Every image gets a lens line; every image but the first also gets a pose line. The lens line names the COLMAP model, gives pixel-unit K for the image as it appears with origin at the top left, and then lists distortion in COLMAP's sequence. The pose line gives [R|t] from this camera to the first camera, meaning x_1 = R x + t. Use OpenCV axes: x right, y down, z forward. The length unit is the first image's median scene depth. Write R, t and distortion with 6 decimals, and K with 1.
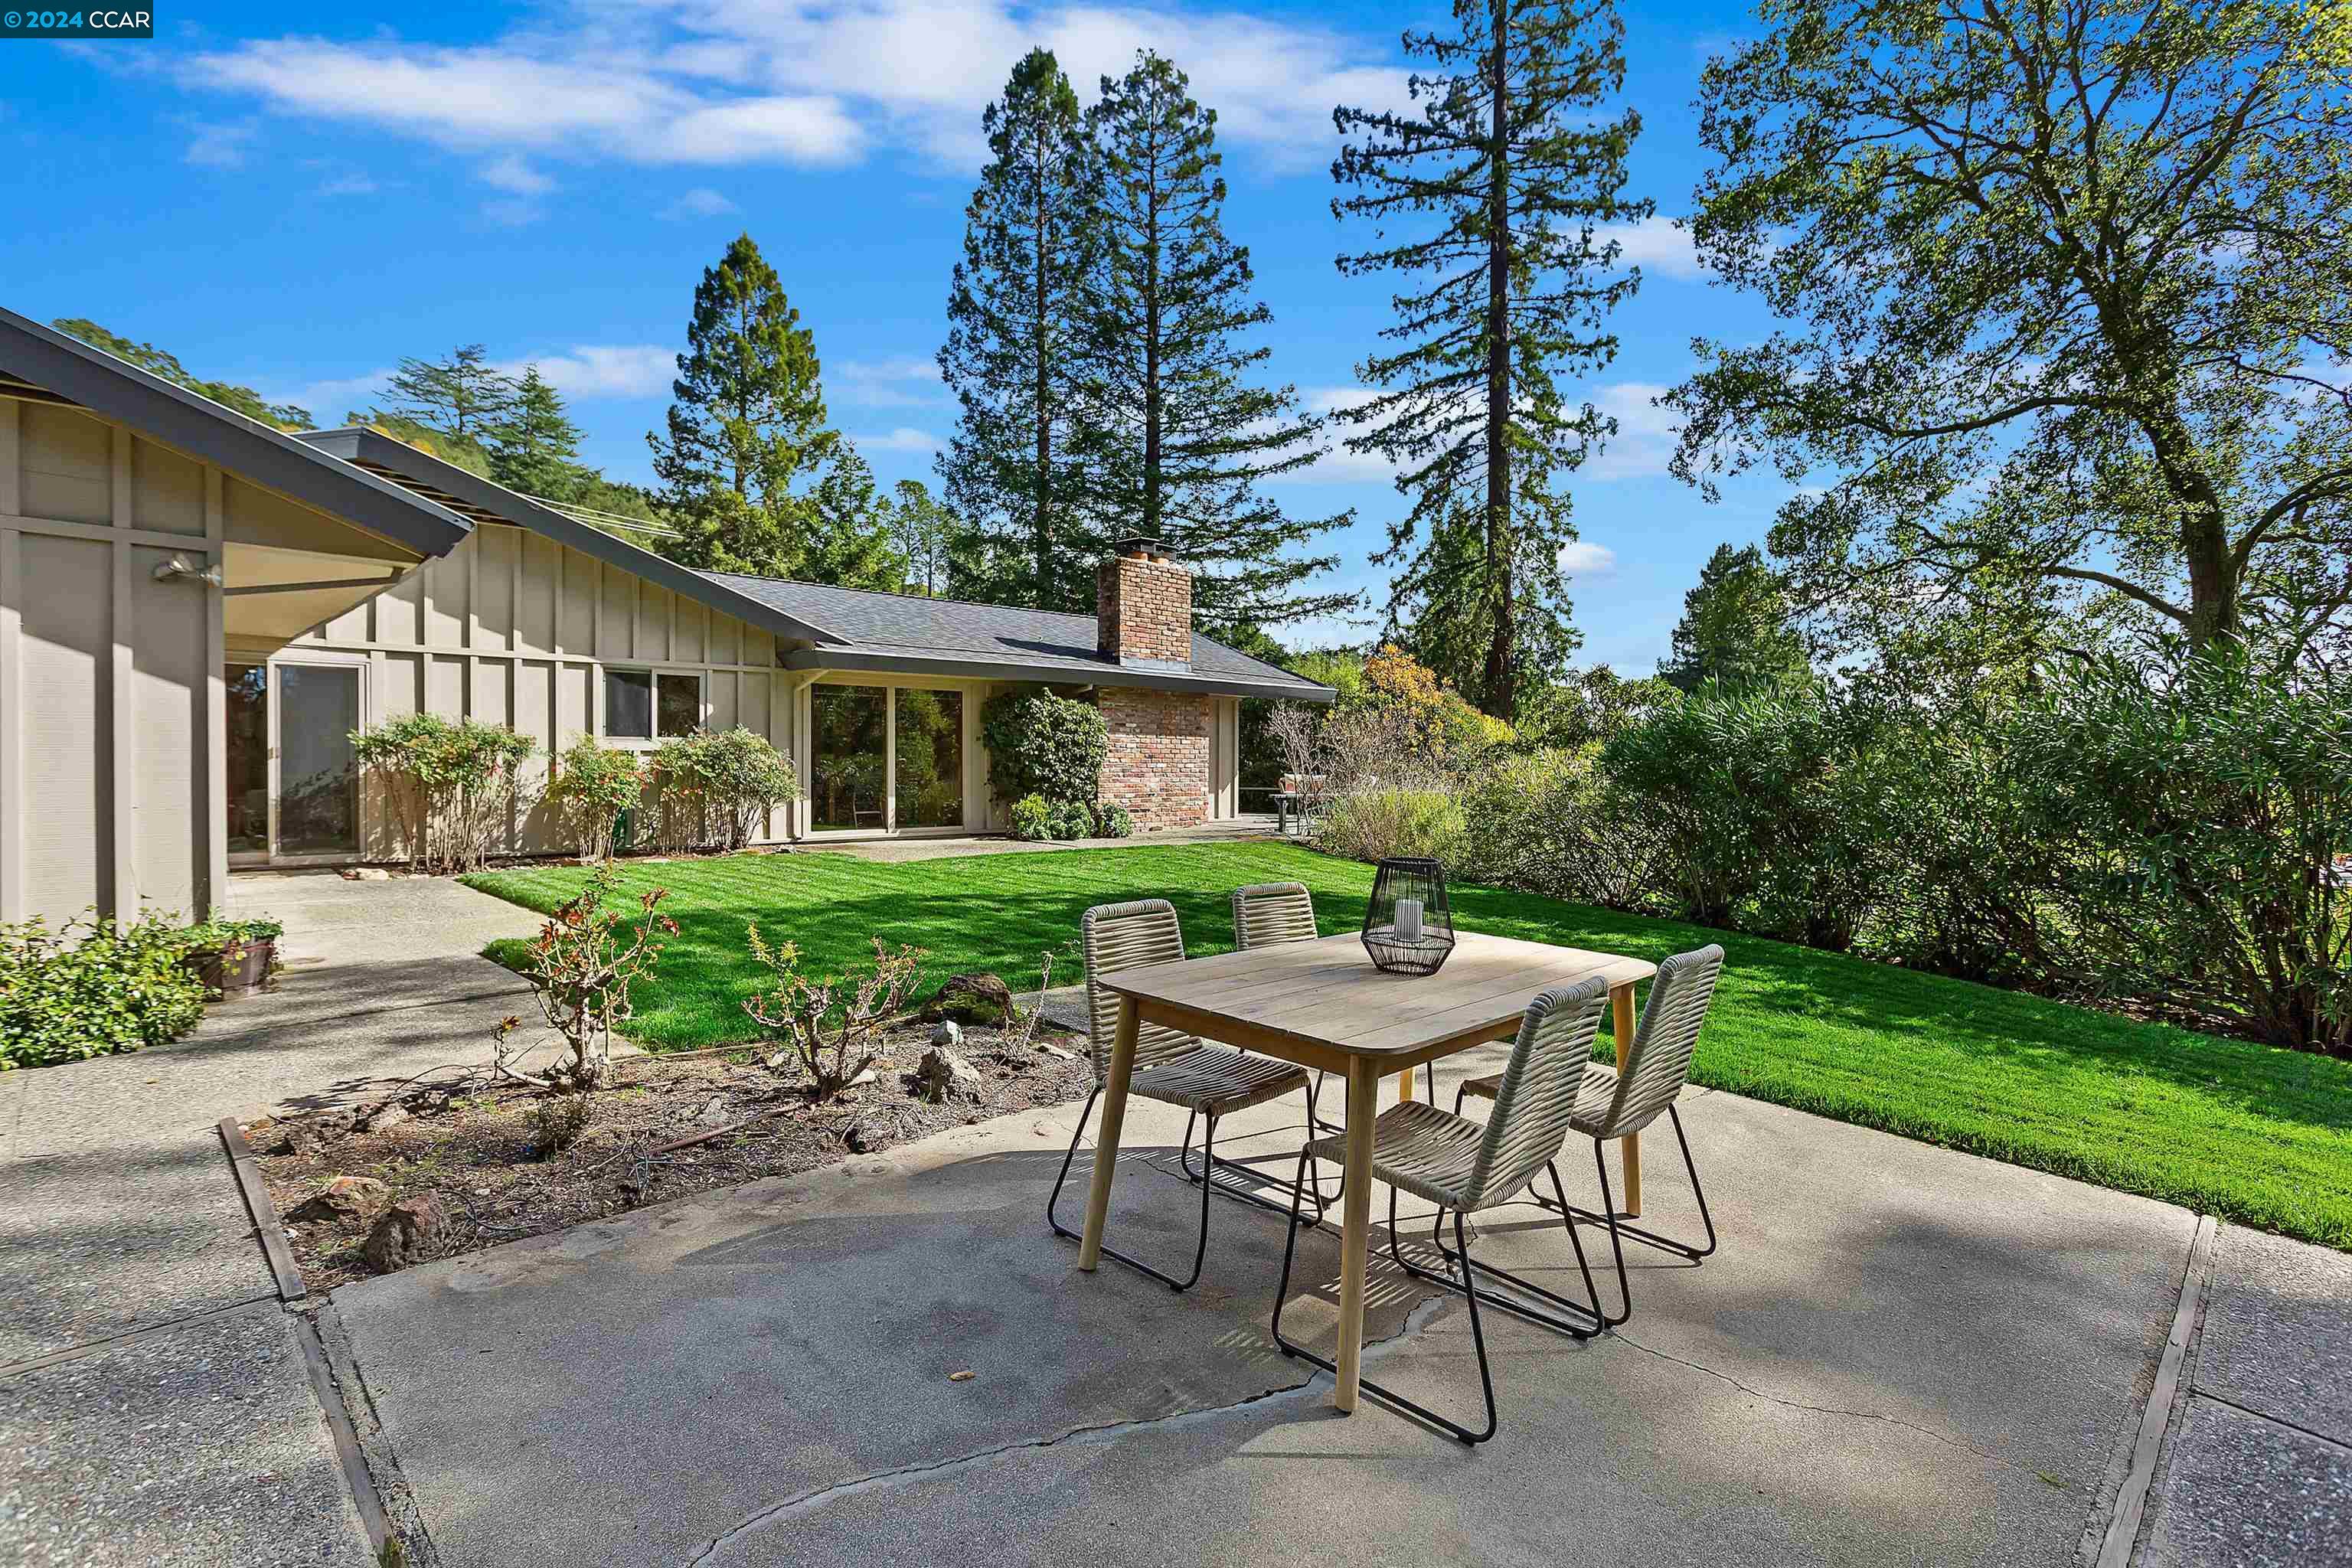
lens RADIAL K [[1138.5, 0, 1158.8], [0, 1138.5, 768.5], [0, 0, 1]] dist [0.001479, 0.001323]
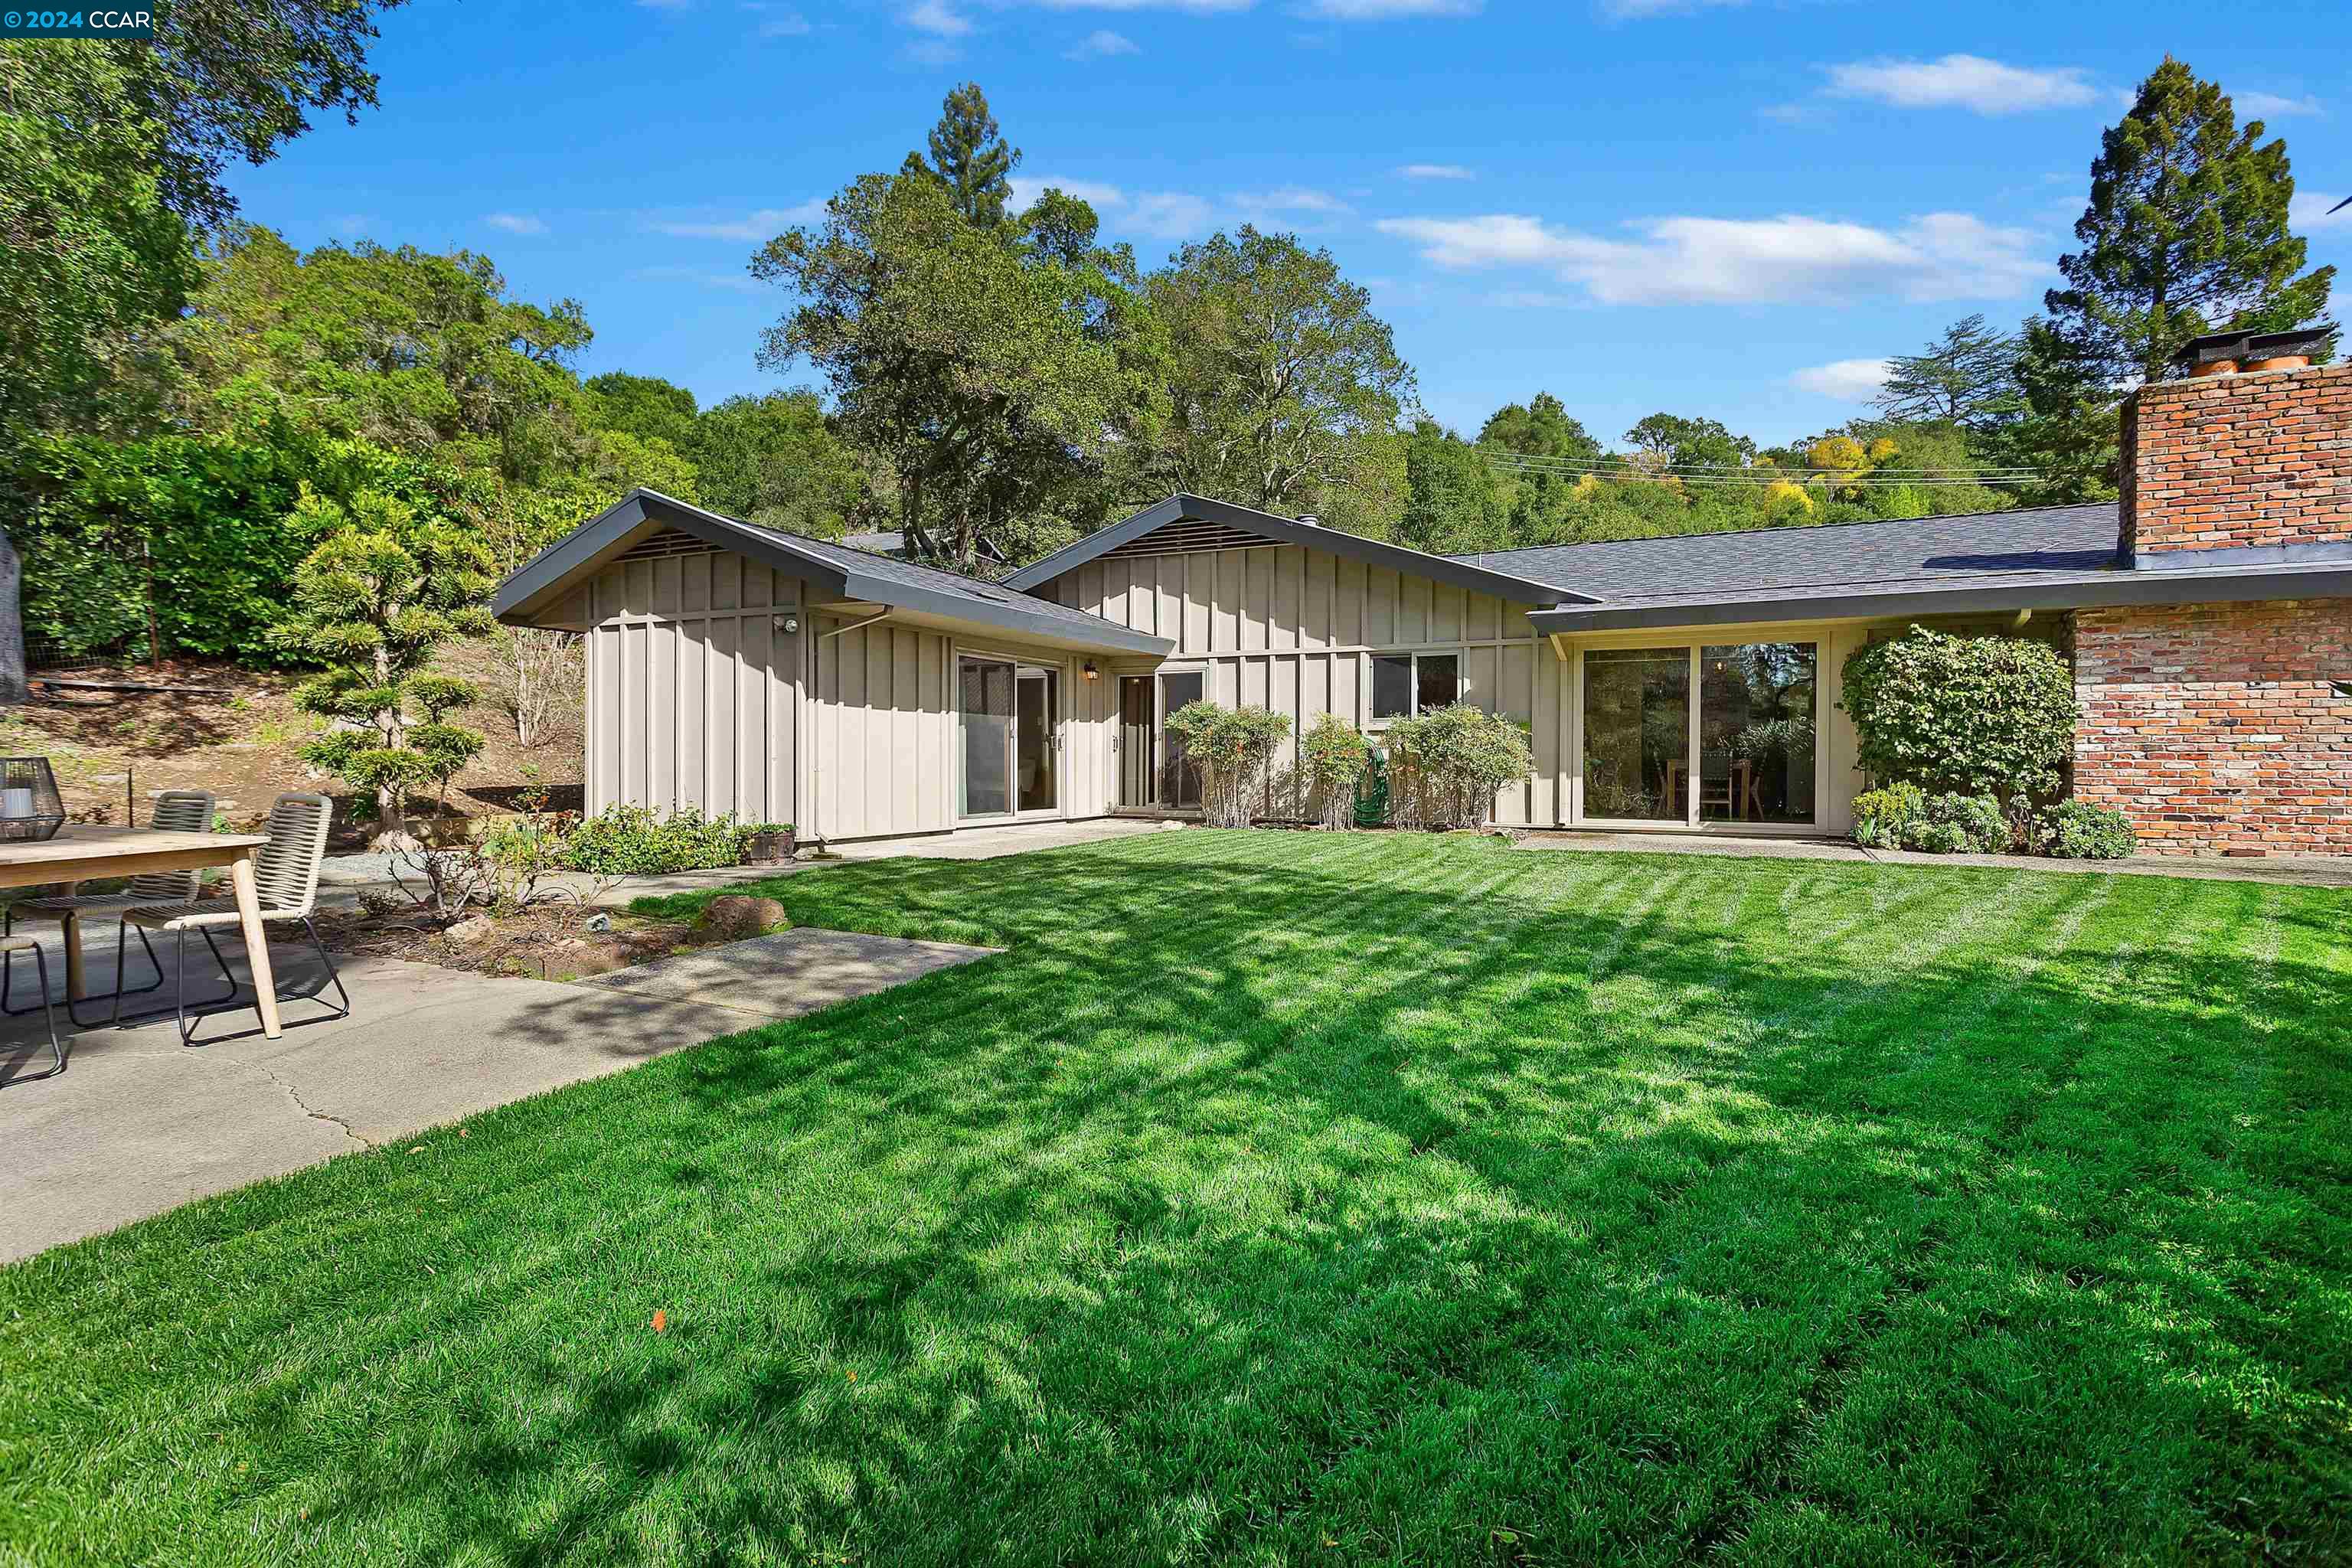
lens RADIAL K [[1138.5, 0, 1170.1], [0, 1138.5, 777.2], [0, 0, 1]] dist [0.001479, 0.001323]
pose [[0.348692, 0.011170, -0.937171, 0.384476], [-0.006717, 0.999933, 0.009418, 0.016158], [0.937213, 0.003011, 0.348743, 0.362752]]
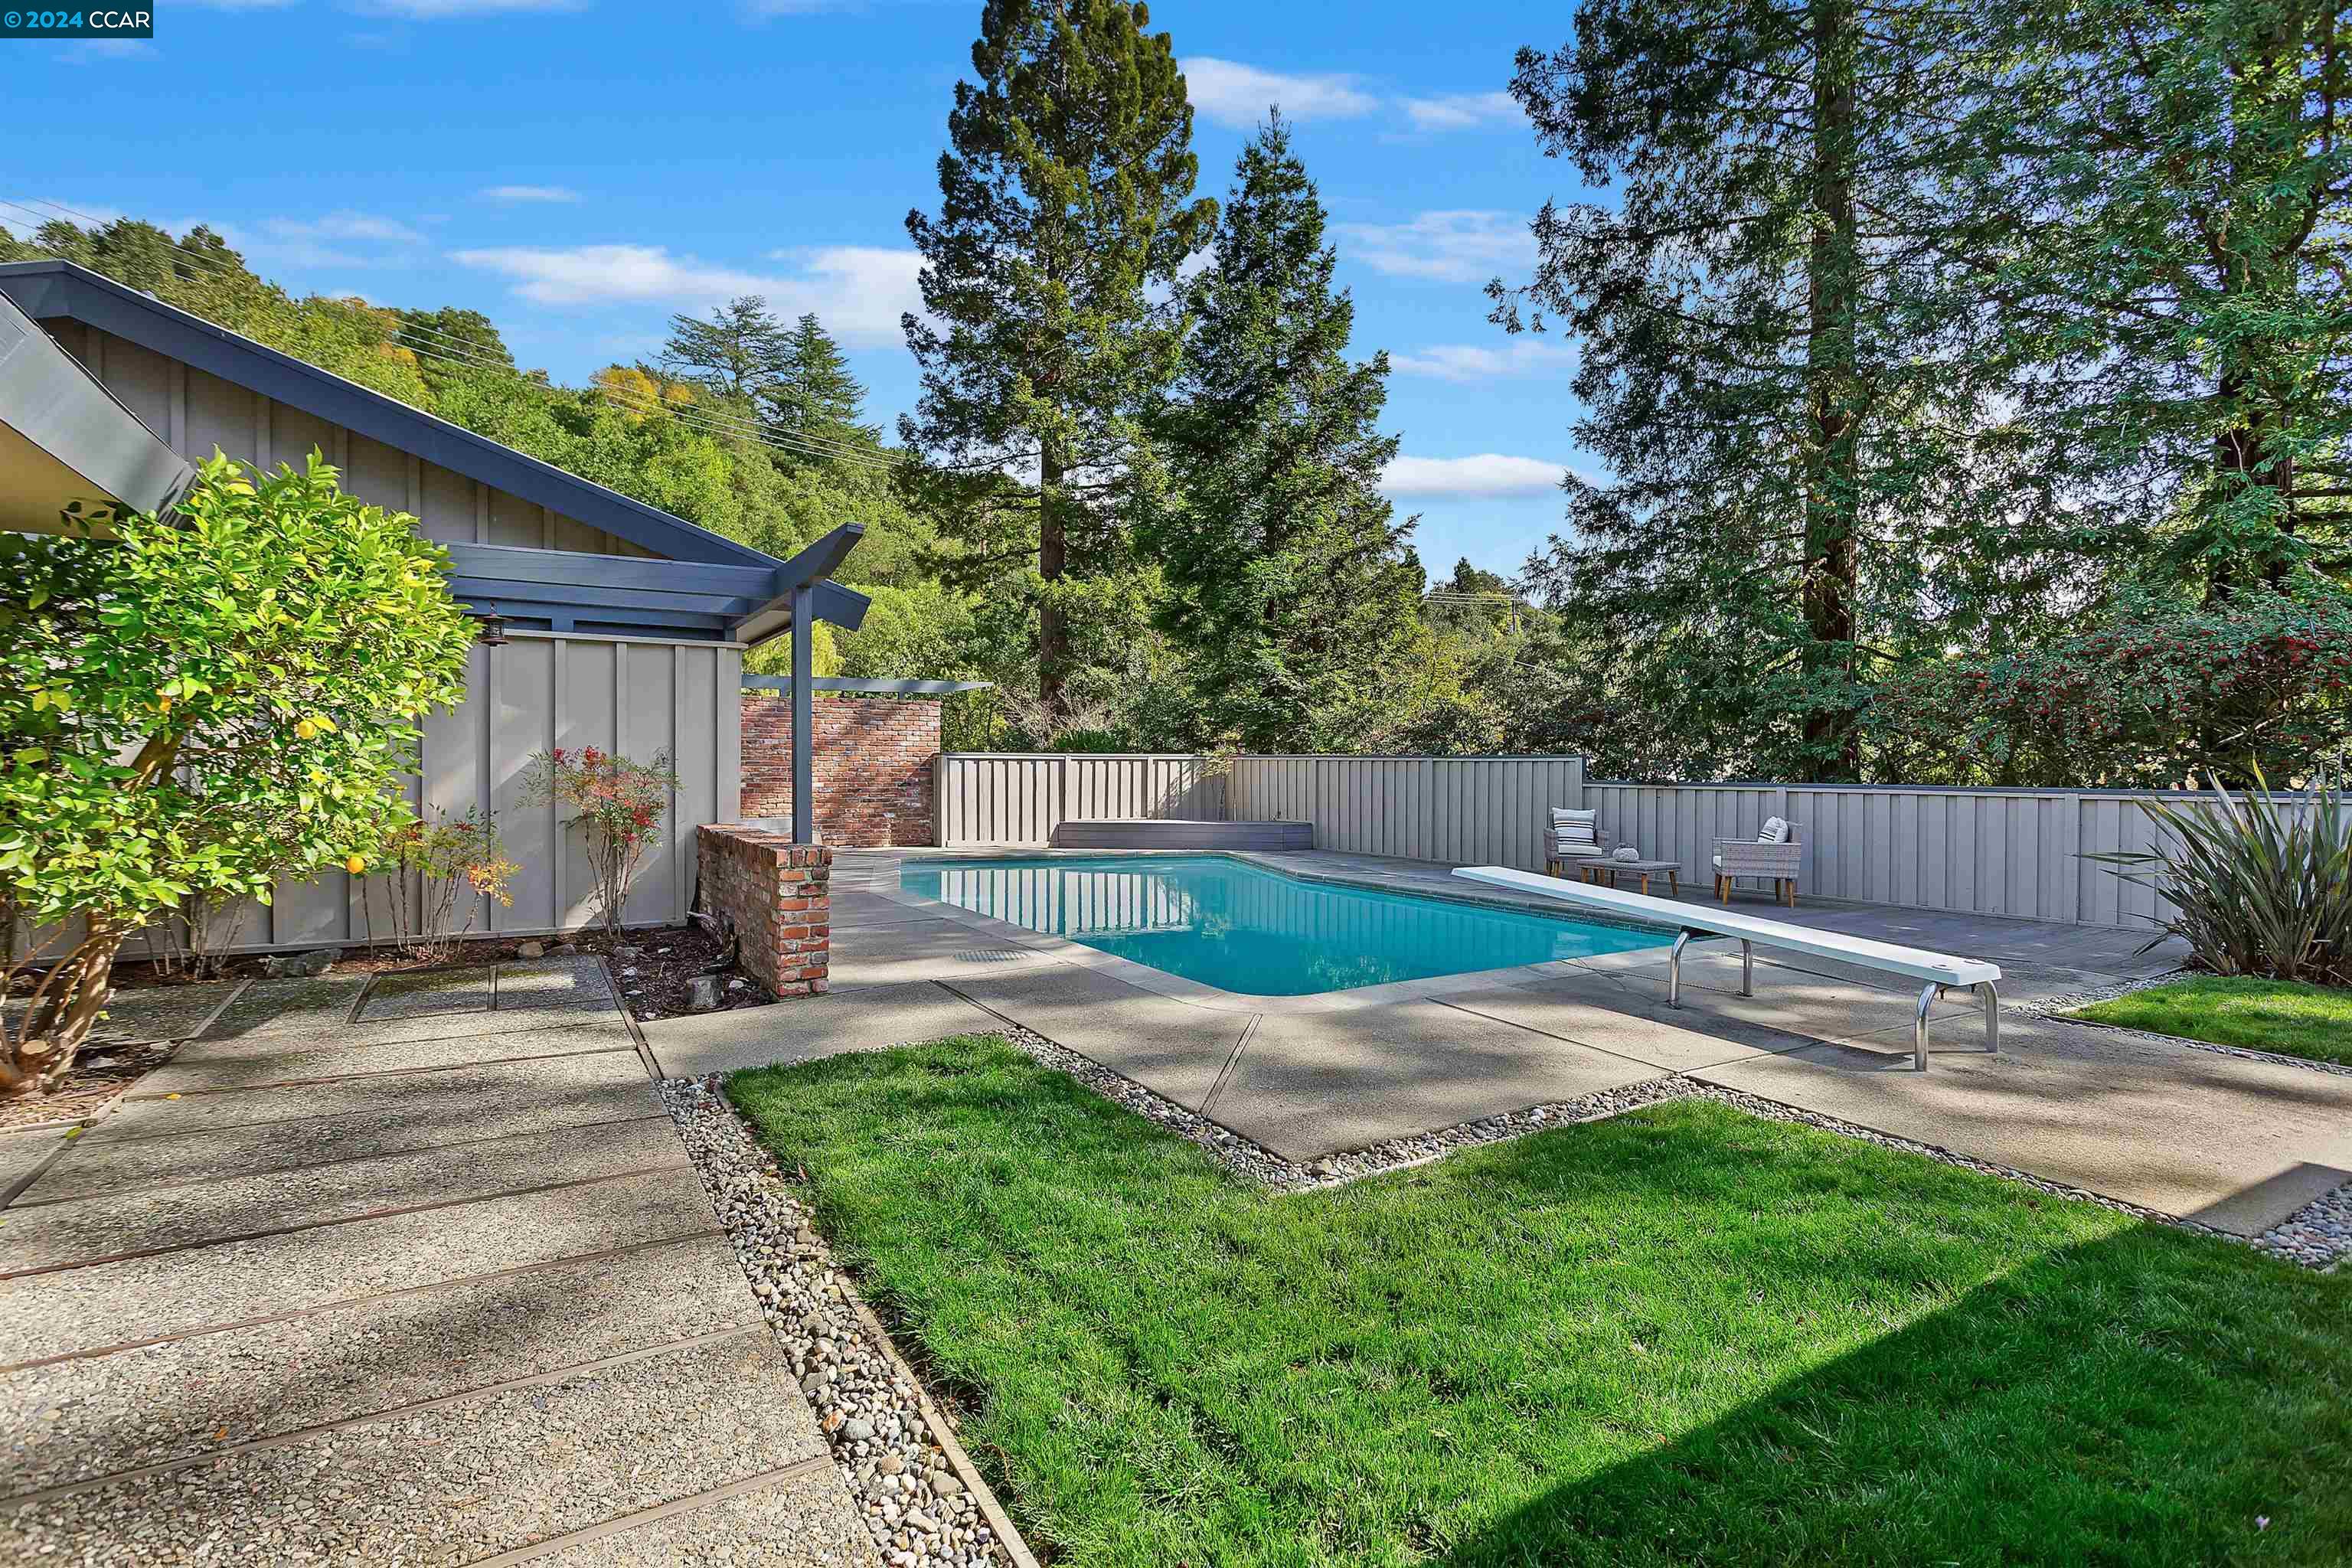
lens RADIAL K [[1138.5, 0, 1162.9], [0, 1138.5, 773.7], [0, 0, 1]] dist [0.001479, 0.001323]
pose [[0.973683, 0.002265, -0.227895, -0.555588], [-0.001459, 0.999992, 0.003704, -0.024864], [0.227902, -0.003274, 0.973679, 1.365100]]
